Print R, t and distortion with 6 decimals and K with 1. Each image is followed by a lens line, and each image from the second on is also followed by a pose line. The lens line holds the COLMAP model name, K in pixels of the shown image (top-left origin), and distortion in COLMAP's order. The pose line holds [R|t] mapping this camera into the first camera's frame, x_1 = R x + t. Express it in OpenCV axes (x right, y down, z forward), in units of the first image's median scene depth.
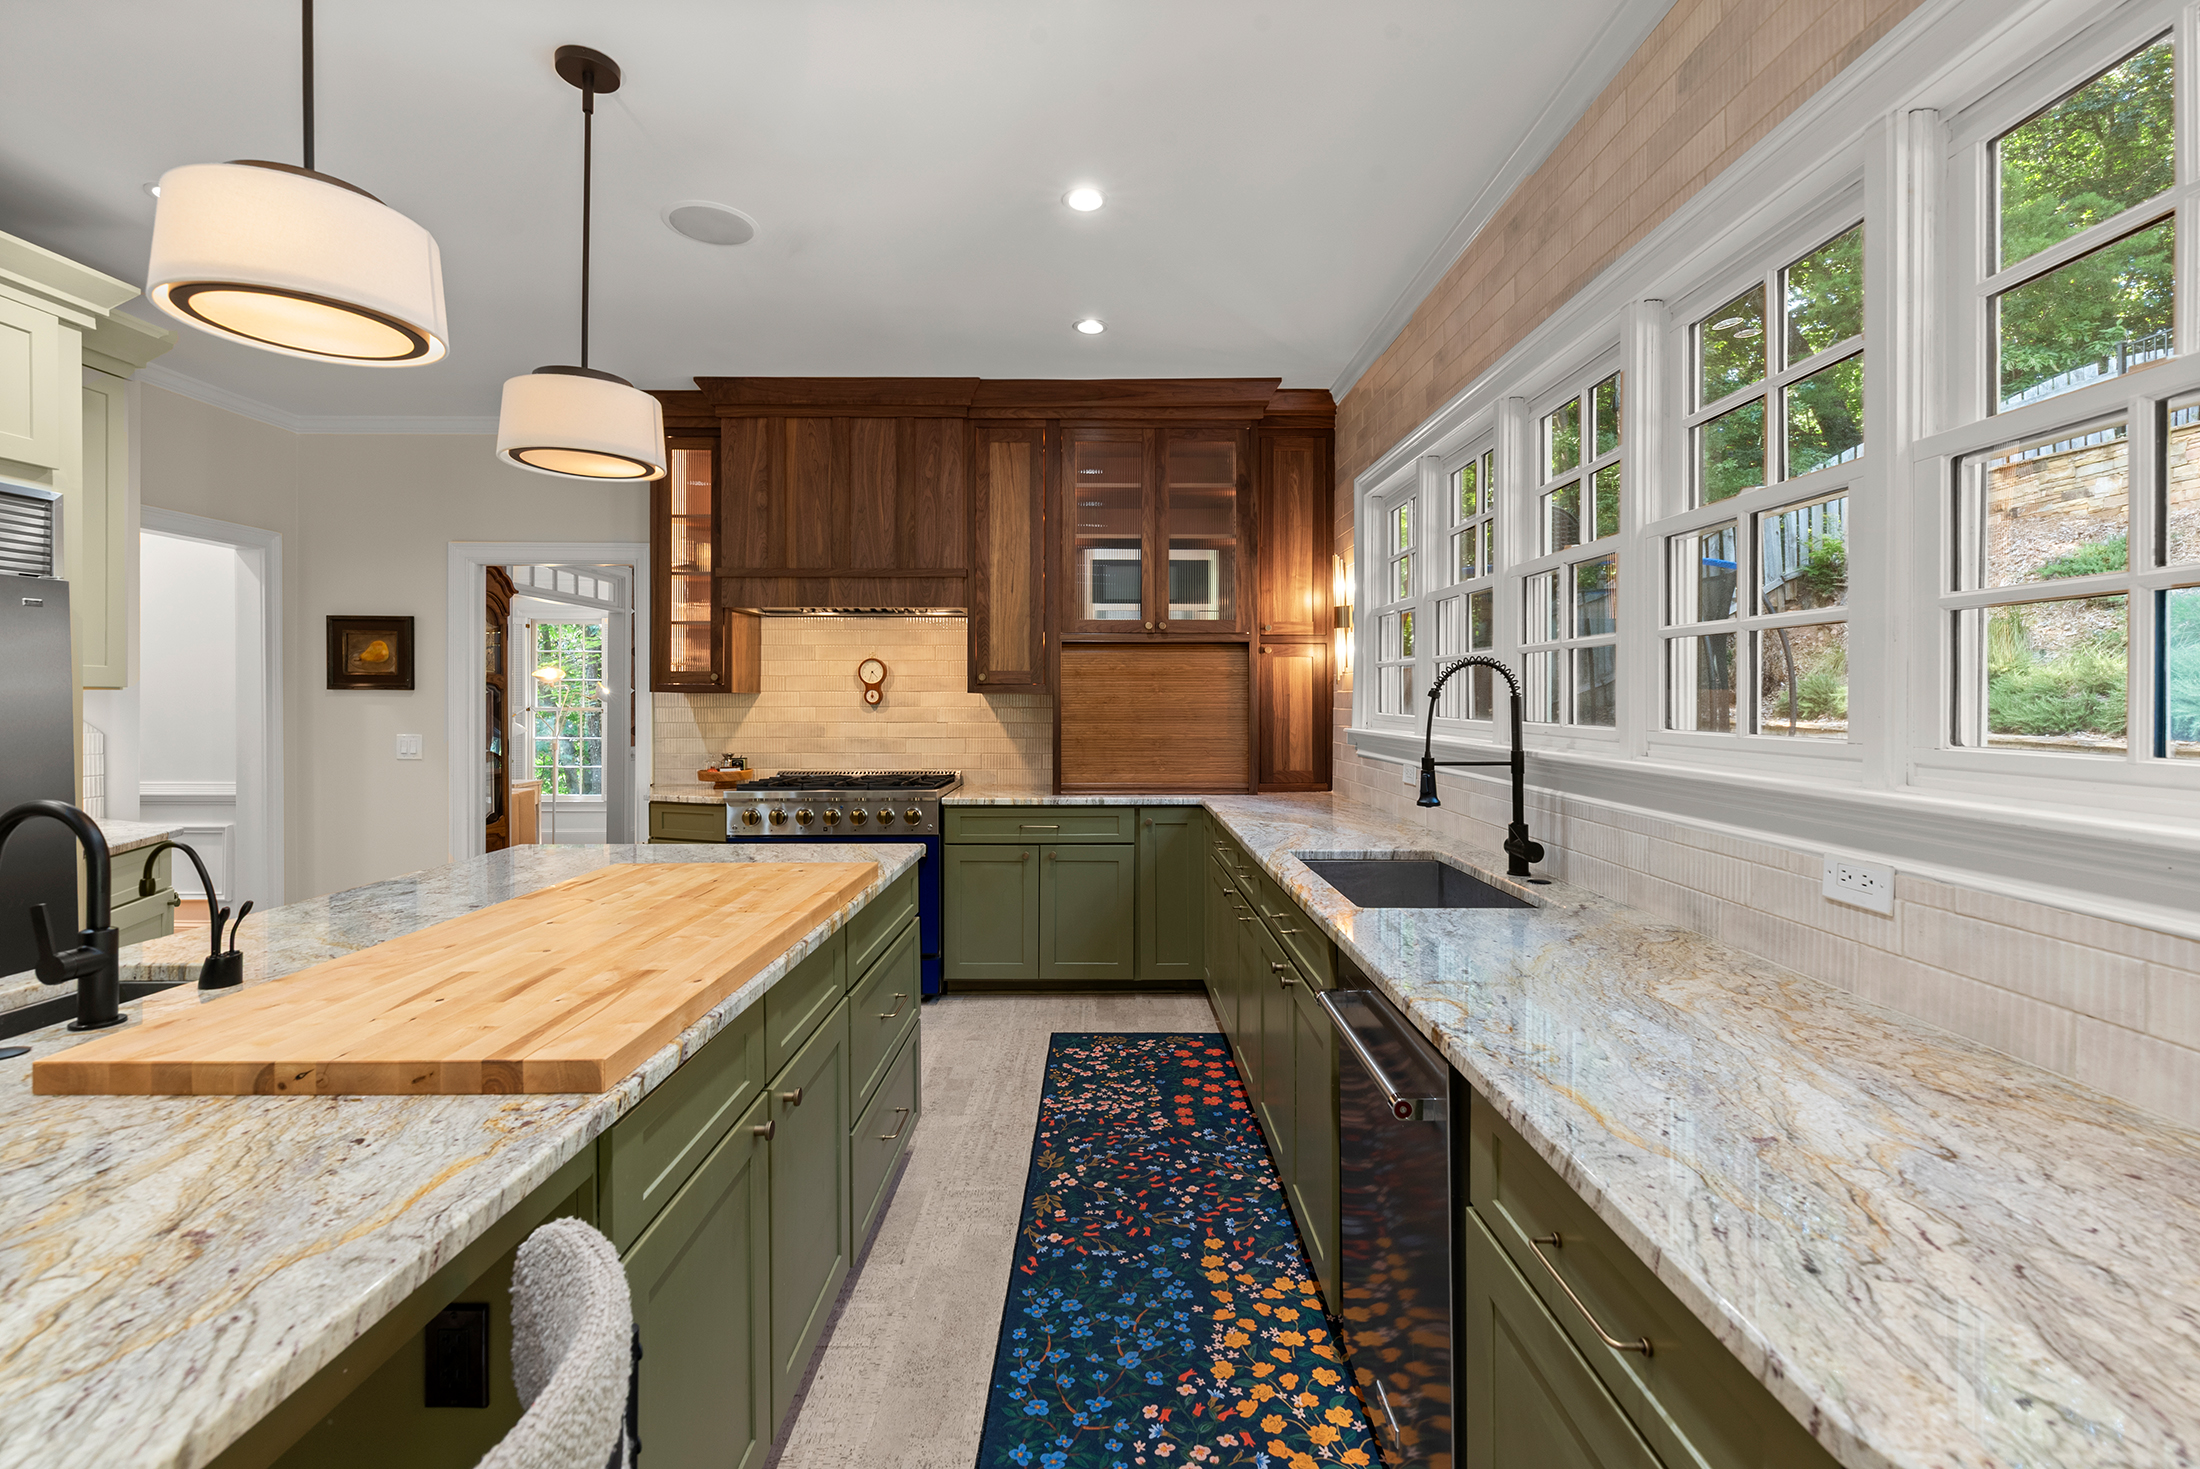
lens RADIAL K [[953.9, 0, 1103.8], [0, 953.9, 700.2], [0, 0, 1]] dist [0.002471, -0.000172]
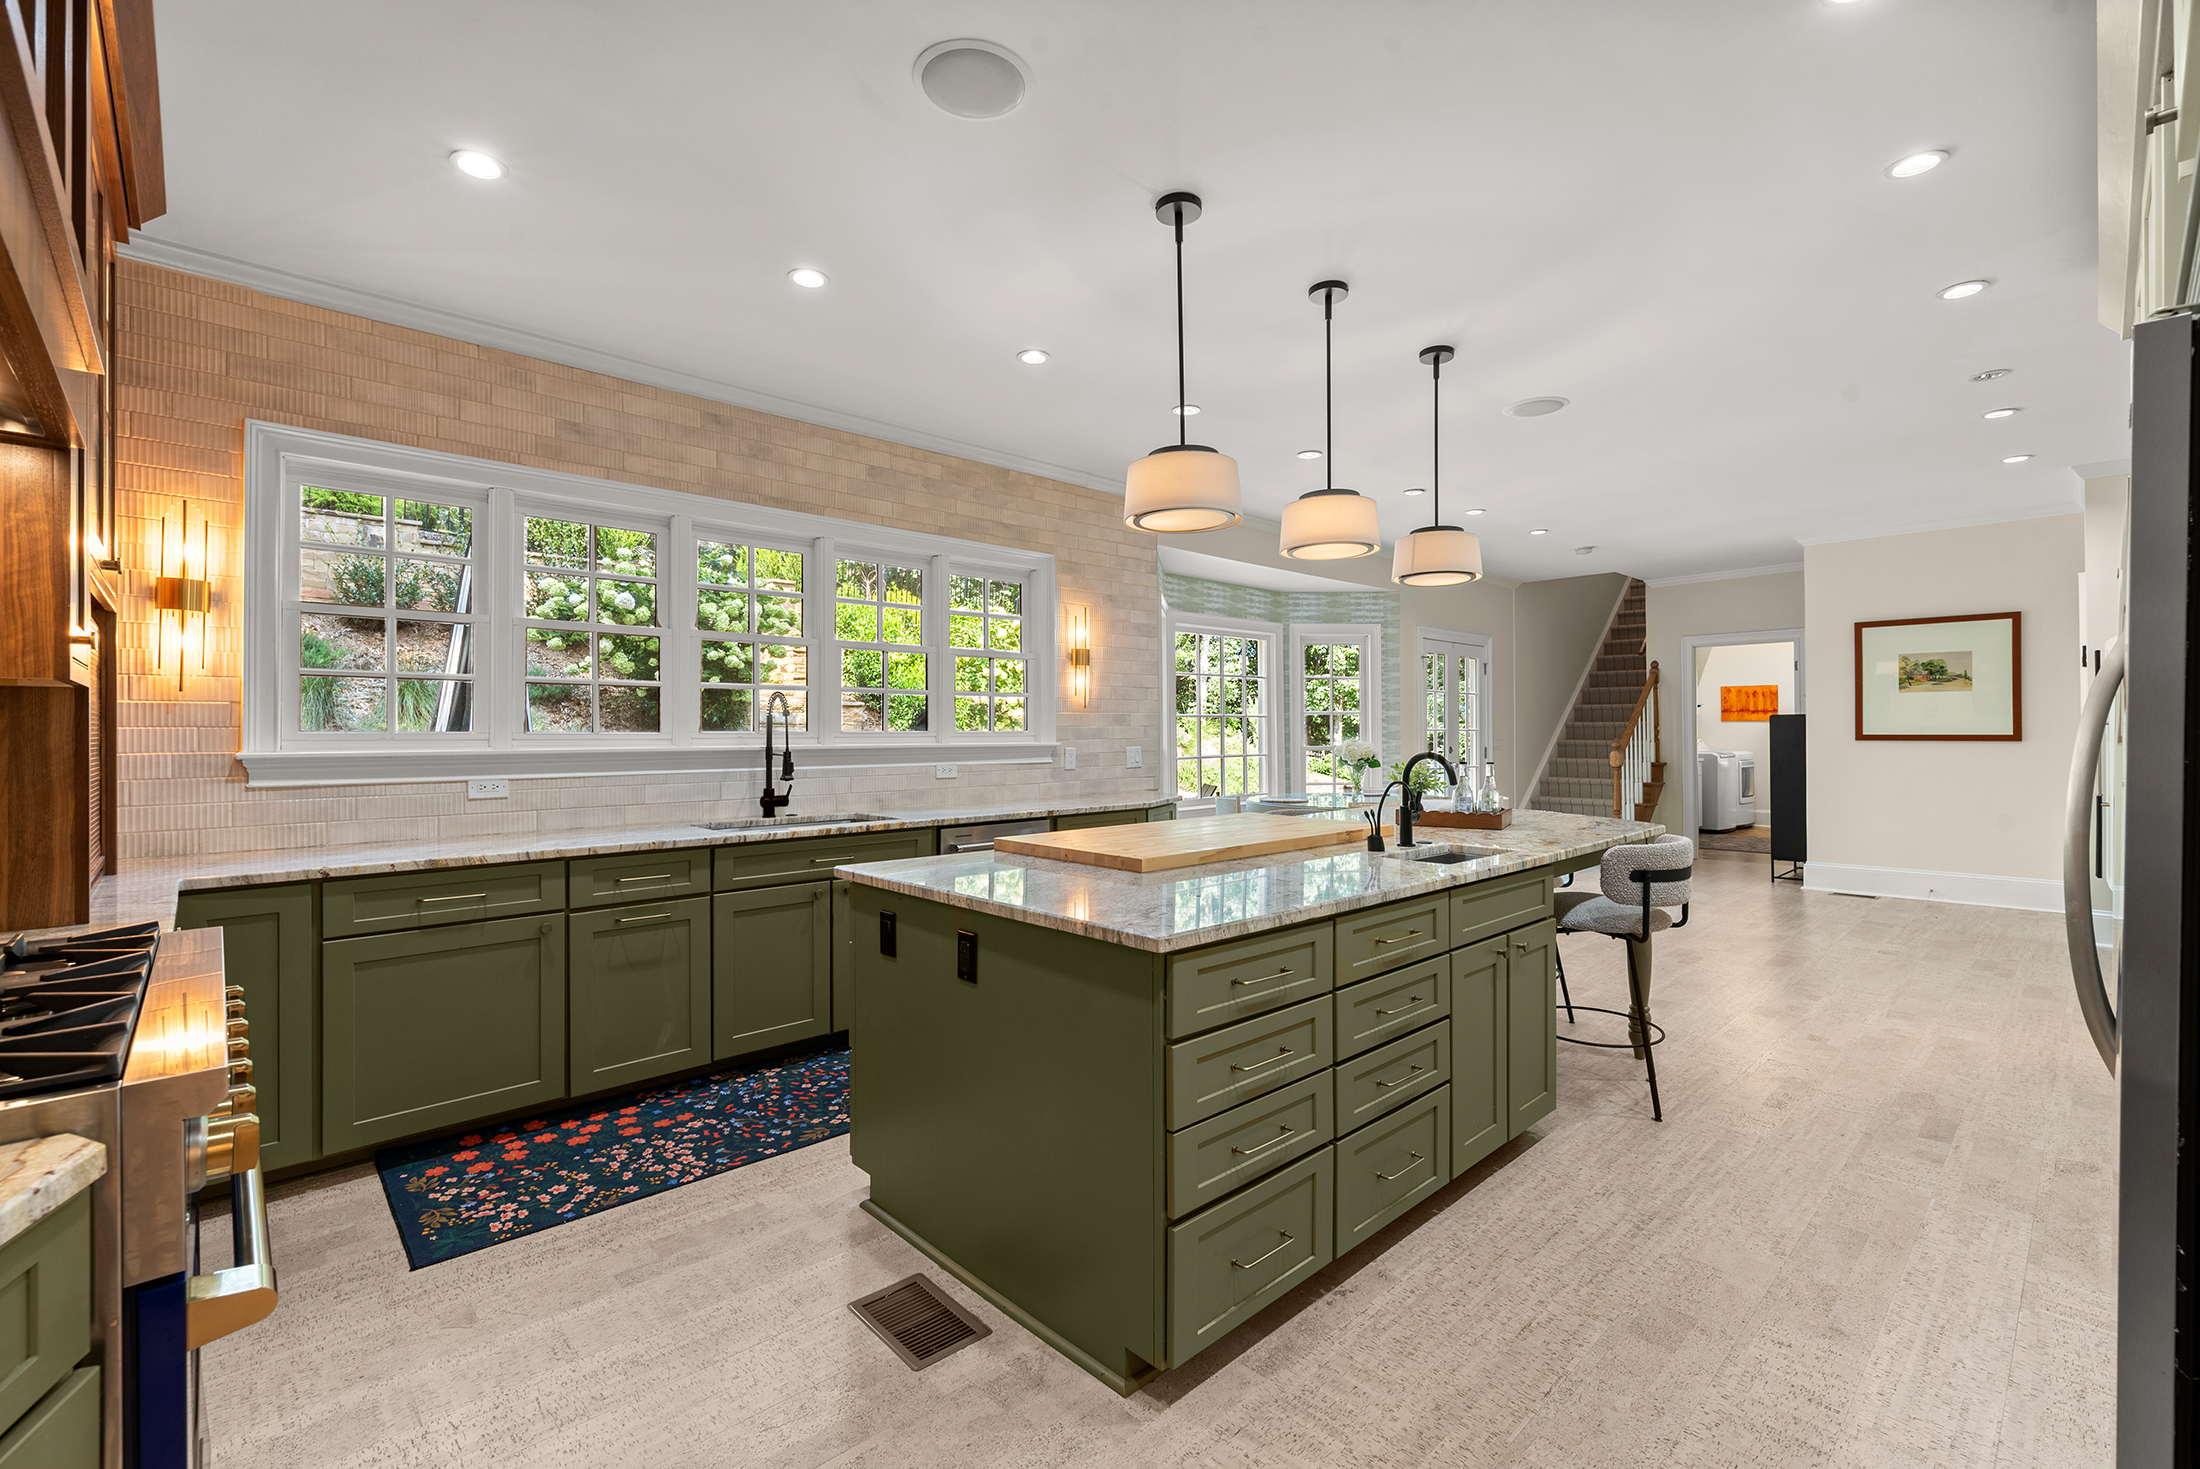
lens RADIAL K [[953.9, 0, 1100.3], [0, 953.9, 729.0], [0, 0, 1]] dist [0.002471, -0.000172]
pose [[-0.684618, 0.000139, 0.728902, -0.940512], [0.002831, 0.999993, 0.002469, 0.014226], [-0.728897, 0.003754, -0.684613, 1.317386]]
